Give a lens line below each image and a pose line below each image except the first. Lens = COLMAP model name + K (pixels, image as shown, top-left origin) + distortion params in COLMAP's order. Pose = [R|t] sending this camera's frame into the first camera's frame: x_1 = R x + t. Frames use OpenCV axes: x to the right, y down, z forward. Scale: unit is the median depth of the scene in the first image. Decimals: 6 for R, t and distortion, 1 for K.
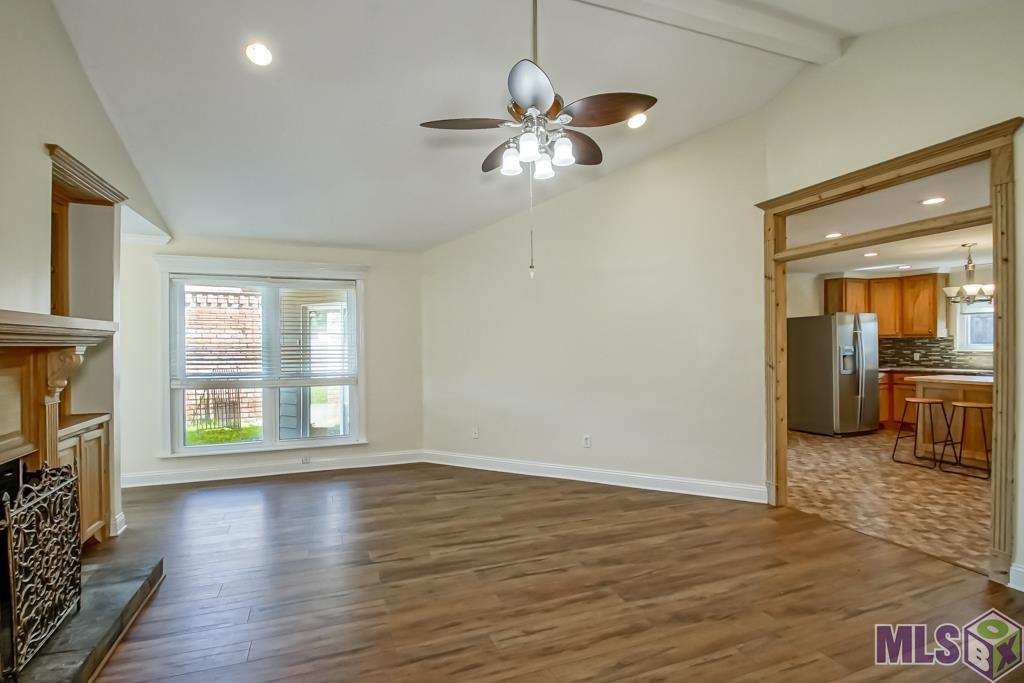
lens RADIAL K [[449.3, 0, 495.9], [0, 449.3, 346.1], [0, 0, 1]] dist [-0.002470, -0.009304]
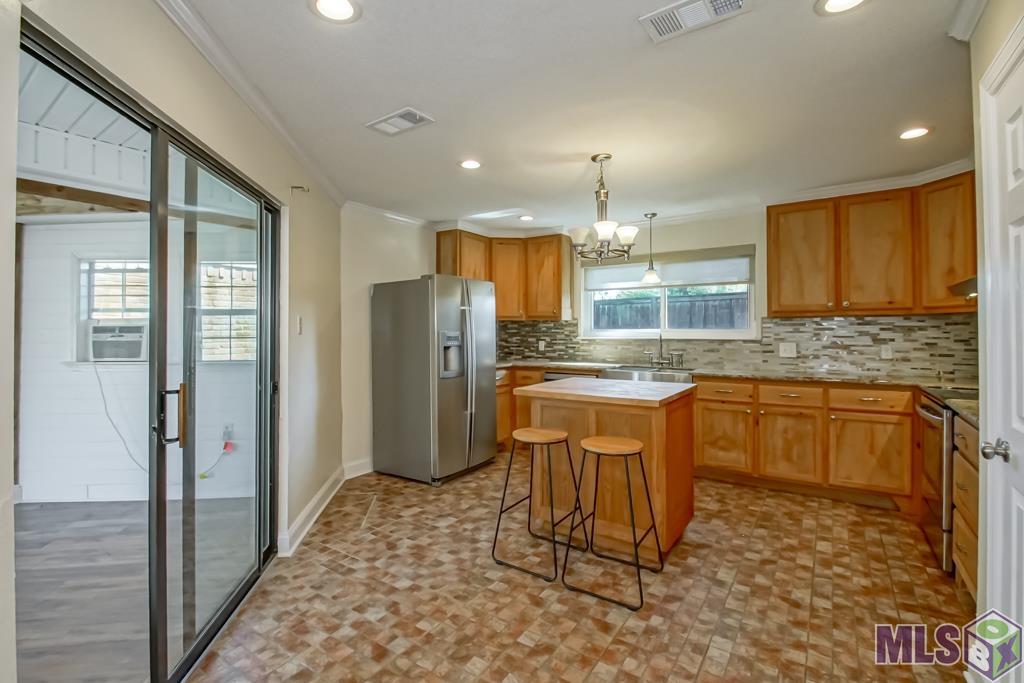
lens RADIAL K [[465.4, 0, 489.7], [0, 465.4, 331.9], [0, 0, 1]] dist [0.000457, -0.010341]
pose [[0.812587, 0.004008, 0.582827, 0.457161], [-0.001338, 0.999987, -0.005011, 0.004279], [-0.582839, 0.003292, 0.812581, 0.452388]]
